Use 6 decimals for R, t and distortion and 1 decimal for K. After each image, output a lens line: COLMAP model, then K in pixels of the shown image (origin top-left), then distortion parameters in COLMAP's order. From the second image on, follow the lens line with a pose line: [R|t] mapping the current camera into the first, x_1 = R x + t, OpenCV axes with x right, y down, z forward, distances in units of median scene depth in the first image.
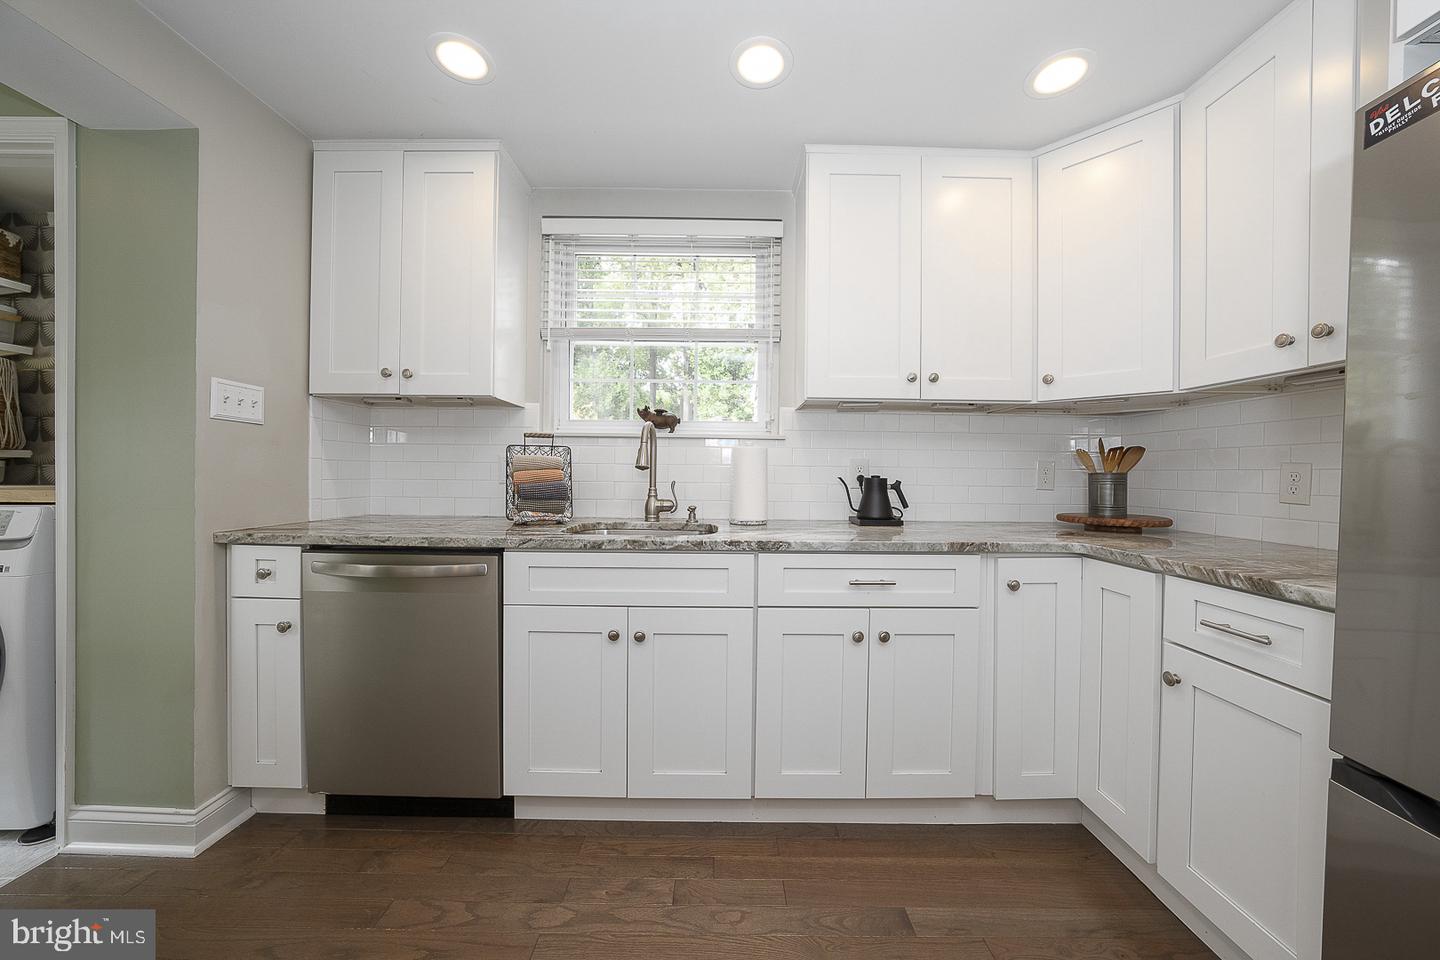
lens RADIAL K [[496.7, 0, 720.3], [0, 496.7, 476.4], [0, 0, 1]] dist [-0.000163, 0.000007]
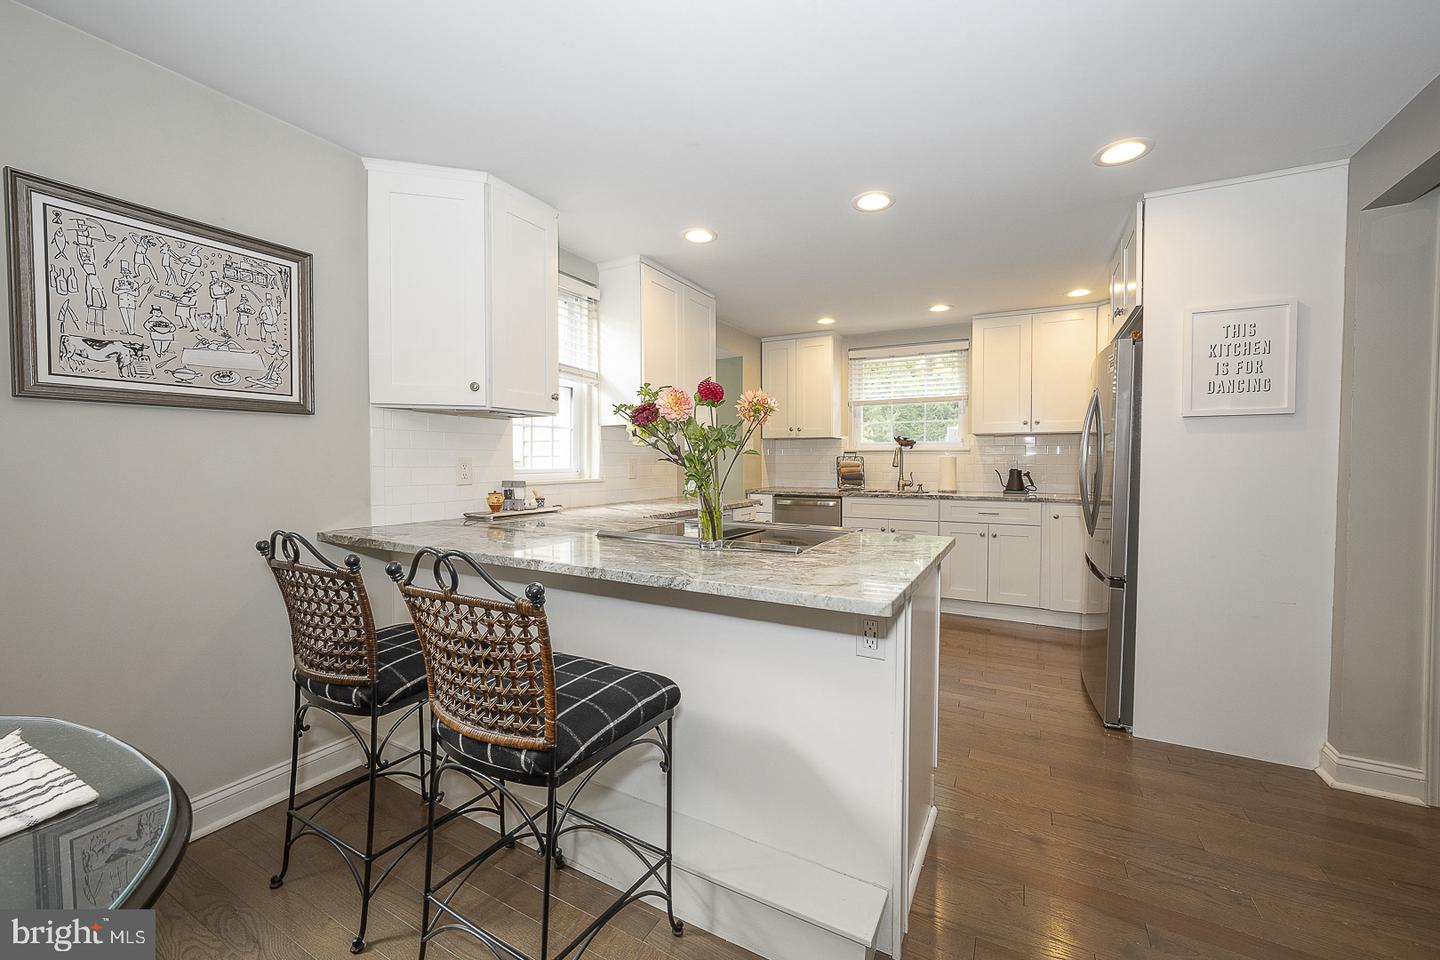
lens RADIAL K [[558.0, 0, 714.4], [0, 558.0, 474.3], [0, 0, 1]] dist [0.000112, -0.000005]
pose [[0.871004, -0.000330, -0.491275, 0.359290], [0.010751, 0.999773, 0.018390, -0.034182], [0.491157, -0.021299, 0.870810, -1.563894]]
